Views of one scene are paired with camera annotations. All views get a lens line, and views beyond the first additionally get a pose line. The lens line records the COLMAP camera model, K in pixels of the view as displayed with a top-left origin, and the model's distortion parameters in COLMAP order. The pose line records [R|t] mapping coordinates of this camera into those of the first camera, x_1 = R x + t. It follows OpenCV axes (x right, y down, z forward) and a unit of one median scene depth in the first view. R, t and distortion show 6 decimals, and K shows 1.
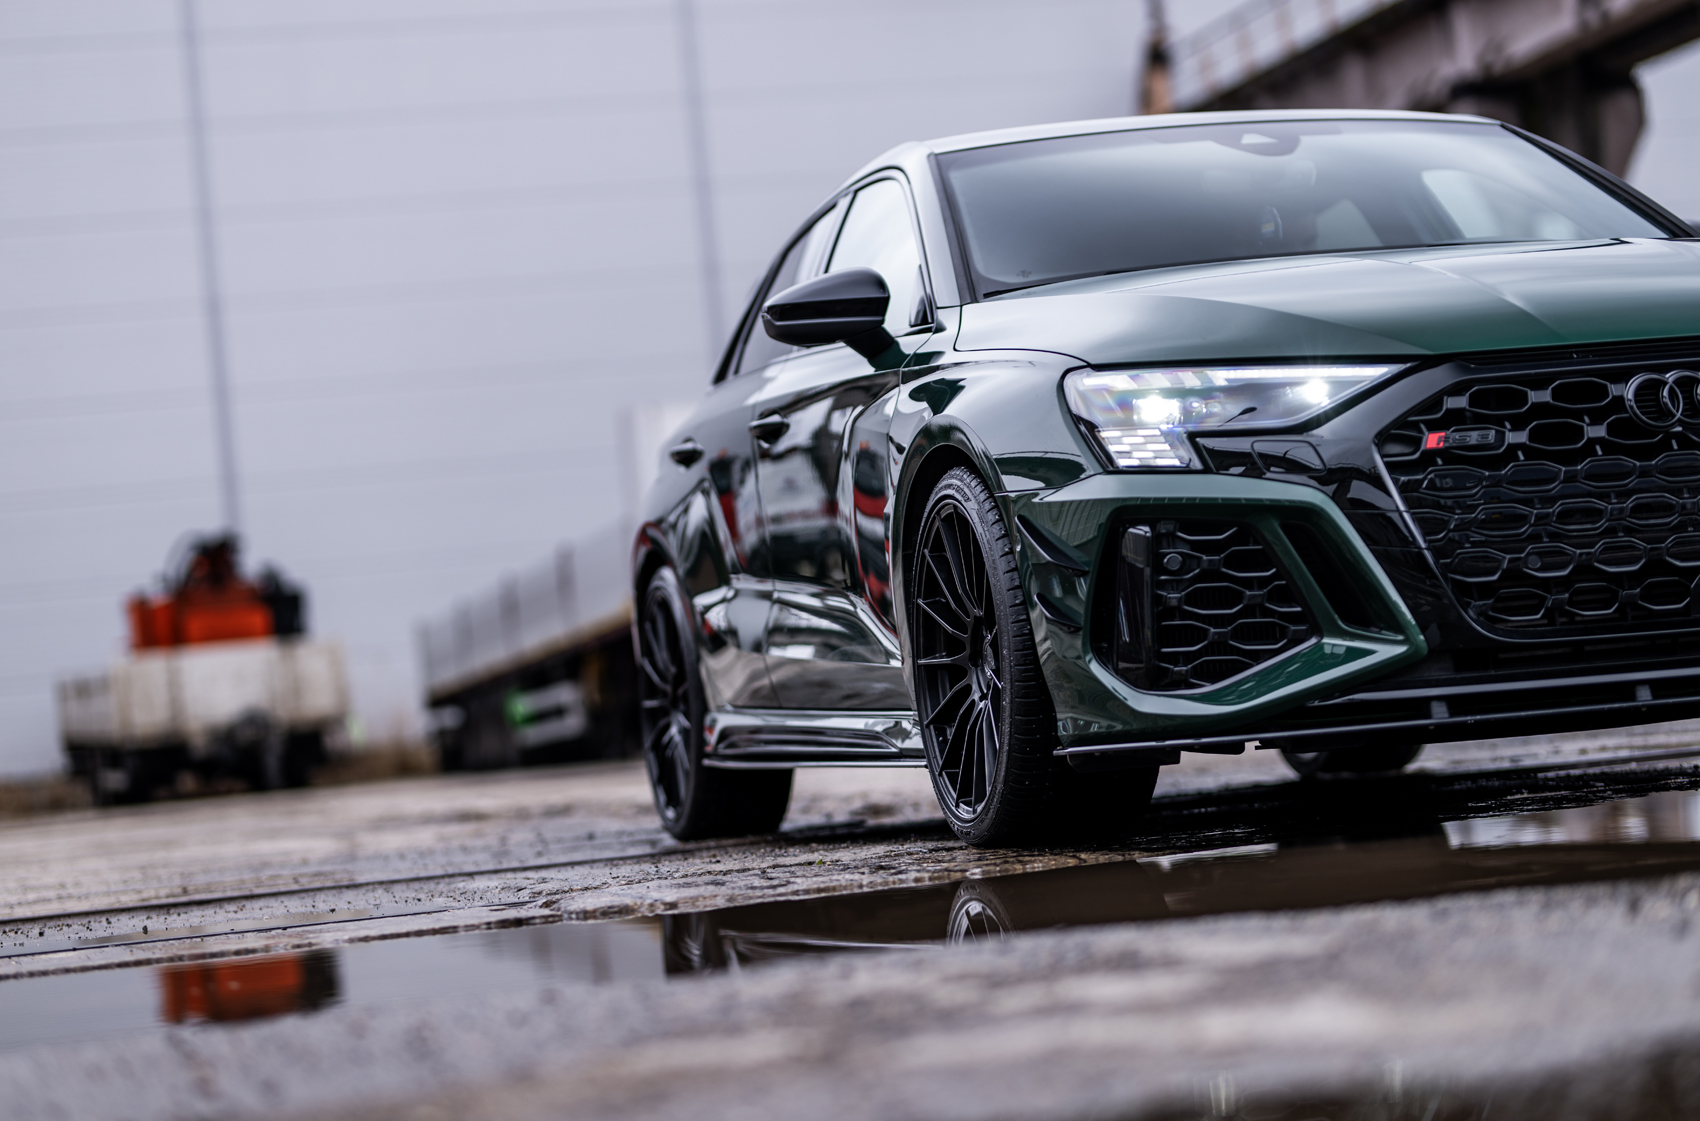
lens RADIAL K [[4161.4, 0, 850.0], [0, 4161.4, 560.5], [0, 0, 1]] dist [-0.014337, 0.153300]
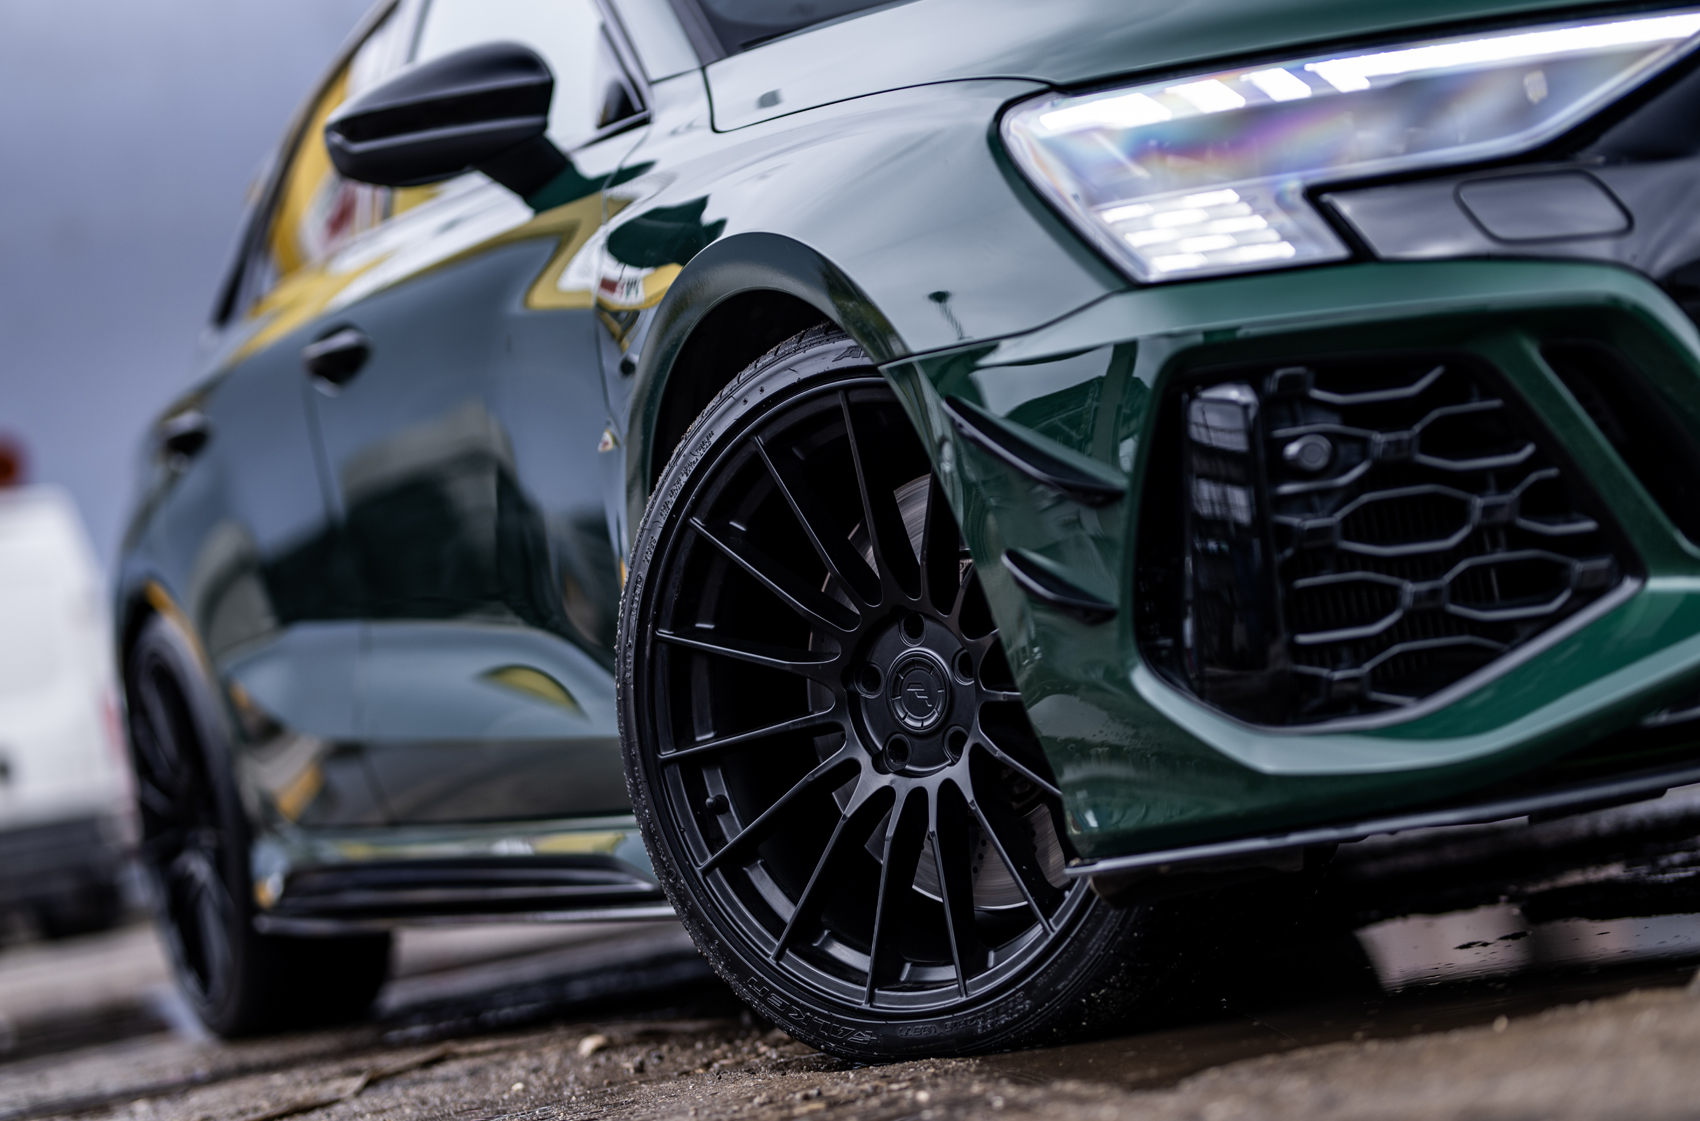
lens RADIAL K [[4161.4, 0, 850.0], [0, 4161.4, 560.5], [0, 0, 1]] dist [-0.014337, 0.153300]
pose [[0.985989, -0.089459, 0.140793, -0.042444], [0.091923, 0.995704, -0.011081, 0.012925], [-0.139197, 0.023867, 0.989977, 0.527734]]
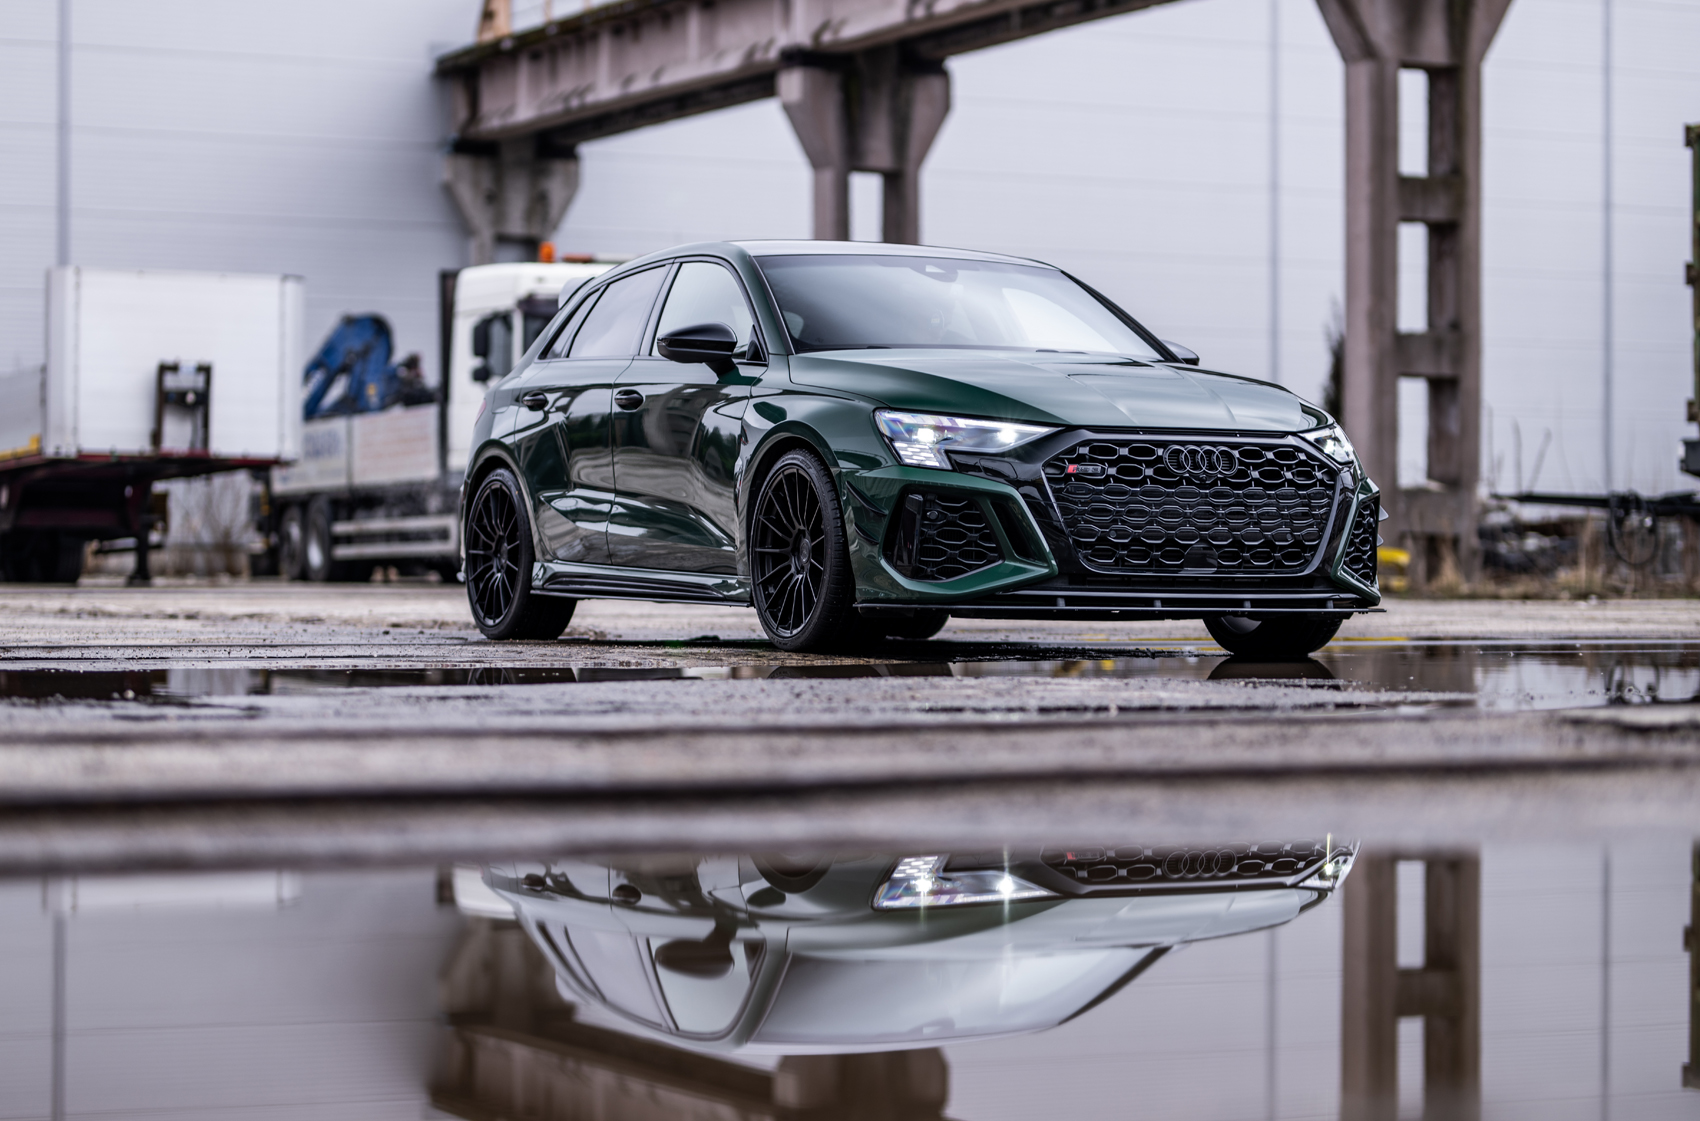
lens RADIAL K [[4161.4, 0, 850.0], [0, 4161.4, 560.5], [0, 0, 1]] dist [-0.014337, 0.153300]
pose [[0.976509, 0.098265, 0.191767, -0.332459], [-0.103920, 0.994392, 0.019633, -0.012714], [-0.188763, -0.039100, 0.981244, -0.916332]]
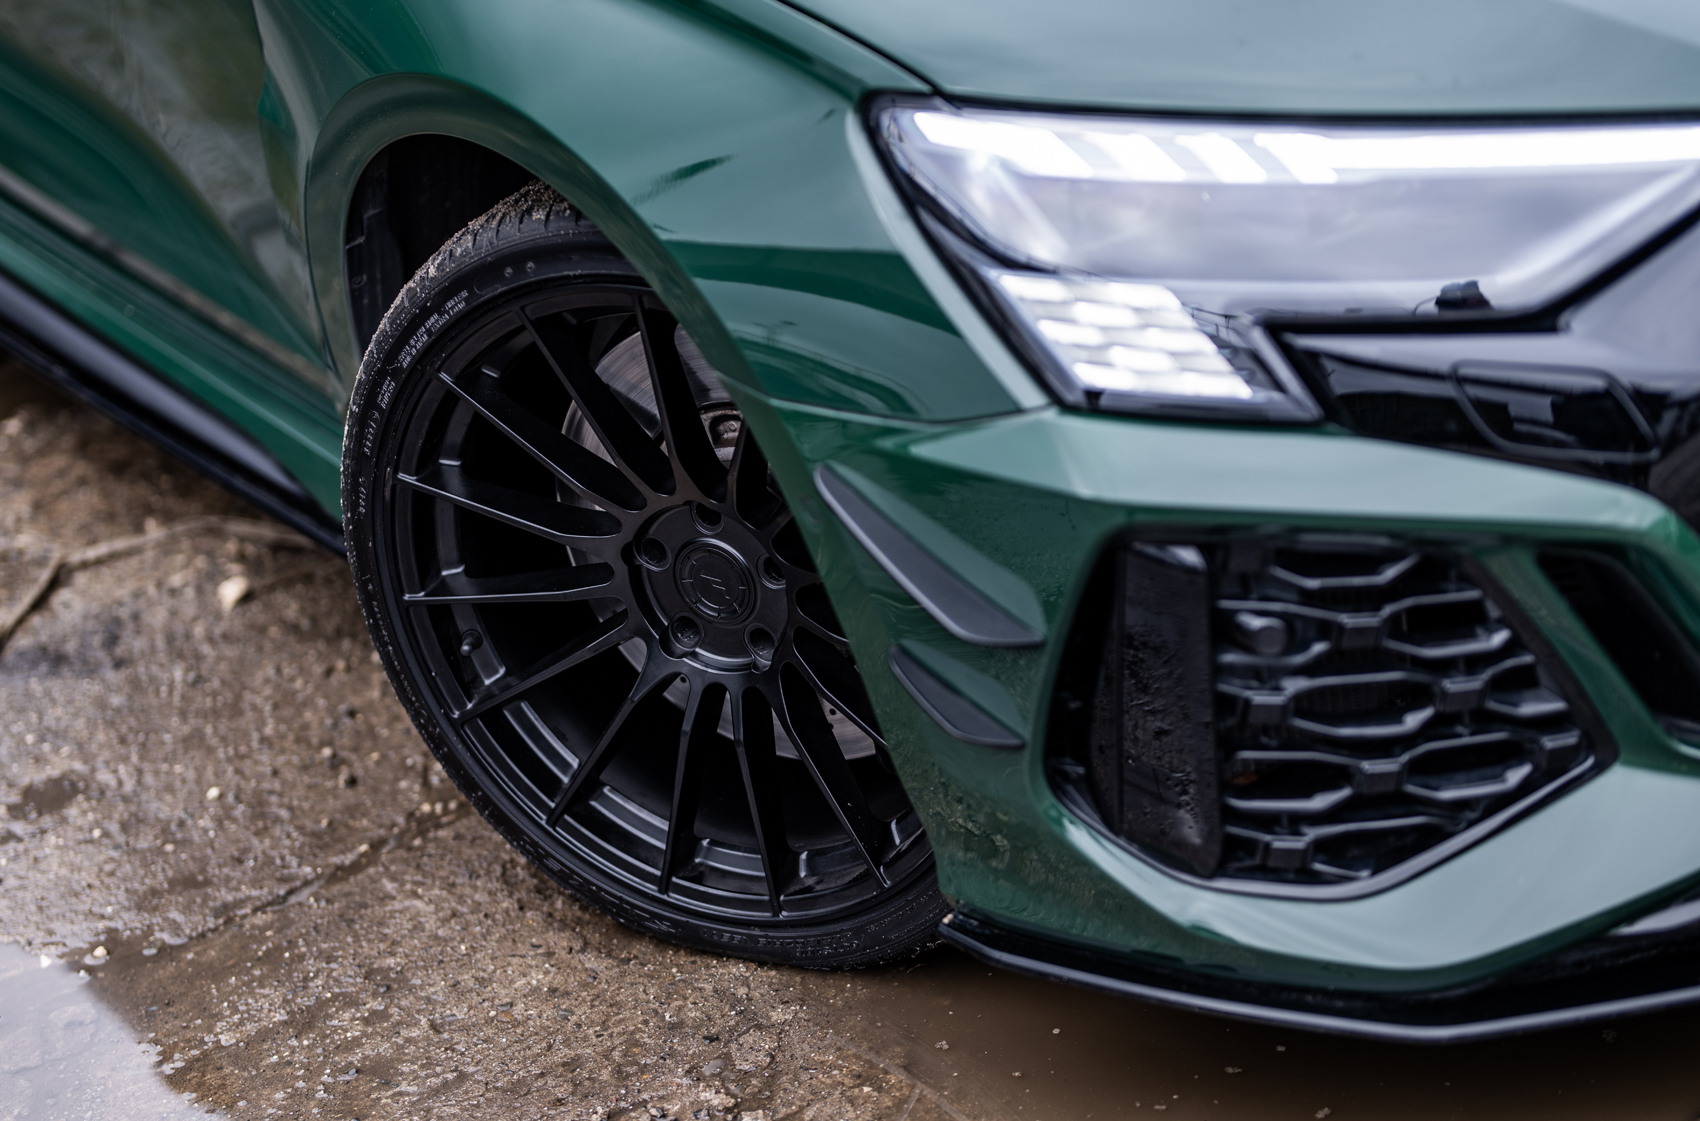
lens RADIAL K [[4161.4, 0, 850.0], [0, 4161.4, 560.5], [0, 0, 1]] dist [-0.014337, 0.153300]
pose [[0.934870, -0.226497, 0.273343, -0.076934], [0.062034, 0.862390, 0.502429, -0.221994], [-0.349528, -0.452749, 0.820274, 0.659017]]
